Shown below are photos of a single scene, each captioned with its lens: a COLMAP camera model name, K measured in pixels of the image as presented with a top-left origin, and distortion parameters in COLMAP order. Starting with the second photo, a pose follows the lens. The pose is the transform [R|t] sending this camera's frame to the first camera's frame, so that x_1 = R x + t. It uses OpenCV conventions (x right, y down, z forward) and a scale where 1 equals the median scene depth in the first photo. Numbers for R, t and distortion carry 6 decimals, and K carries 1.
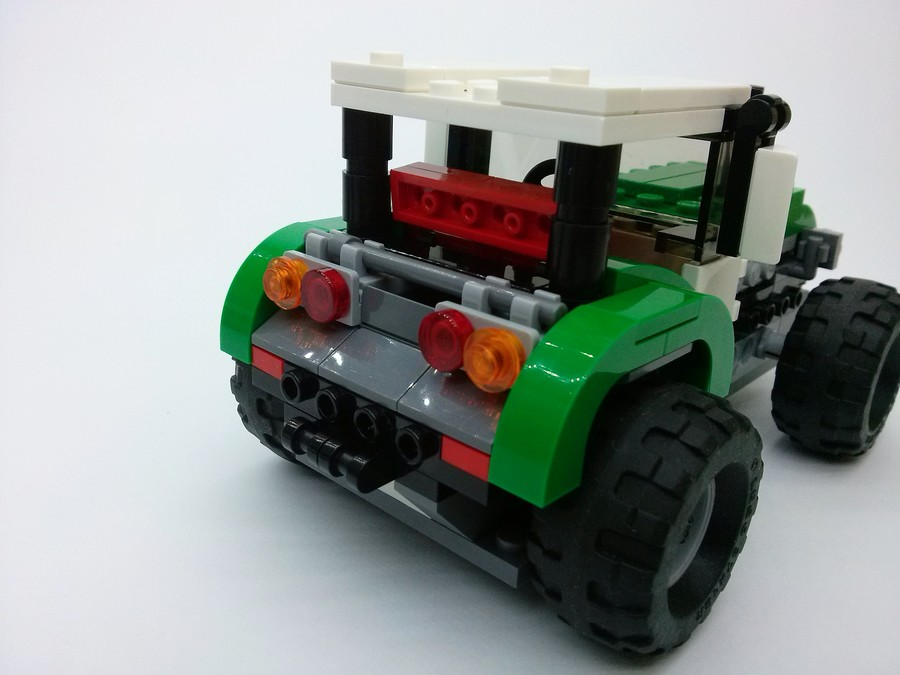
lens RADIAL K [[842.5, 0, 445.4], [0, 842.5, 342.3], [0, 0, 1]] dist [-0.044243, 0.000000]
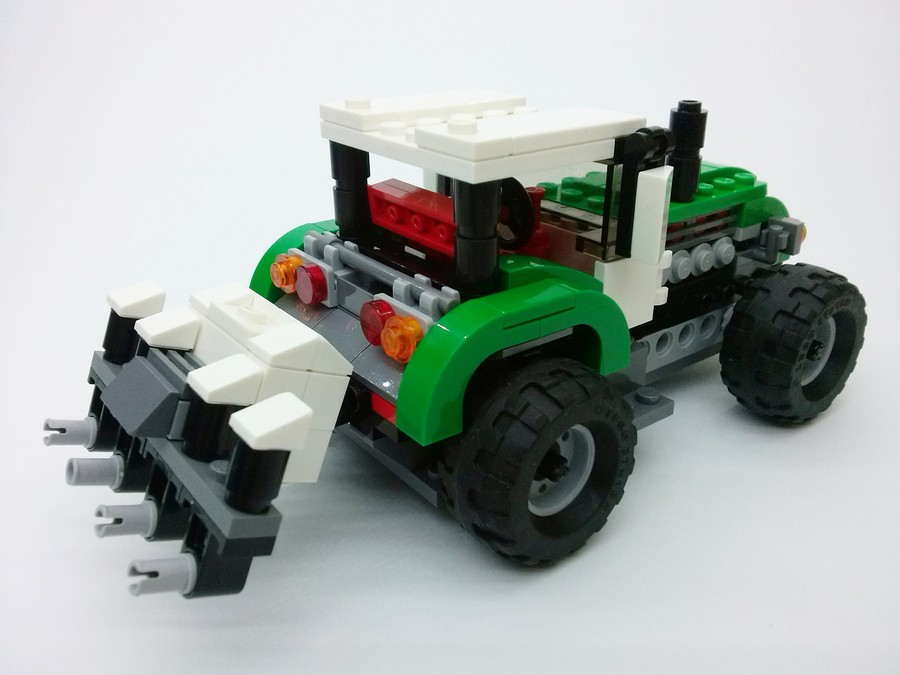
lens RADIAL K [[842.5, 0, 456.2], [0, 842.5, 335.0], [0, 0, 1]] dist [-0.044243, 0.000000]
pose [[0.985703, 0.023136, -0.166899, 0.312313], [-0.014569, 0.998521, 0.052375, -0.048942], [0.167864, -0.049195, 0.984582, -0.284201]]
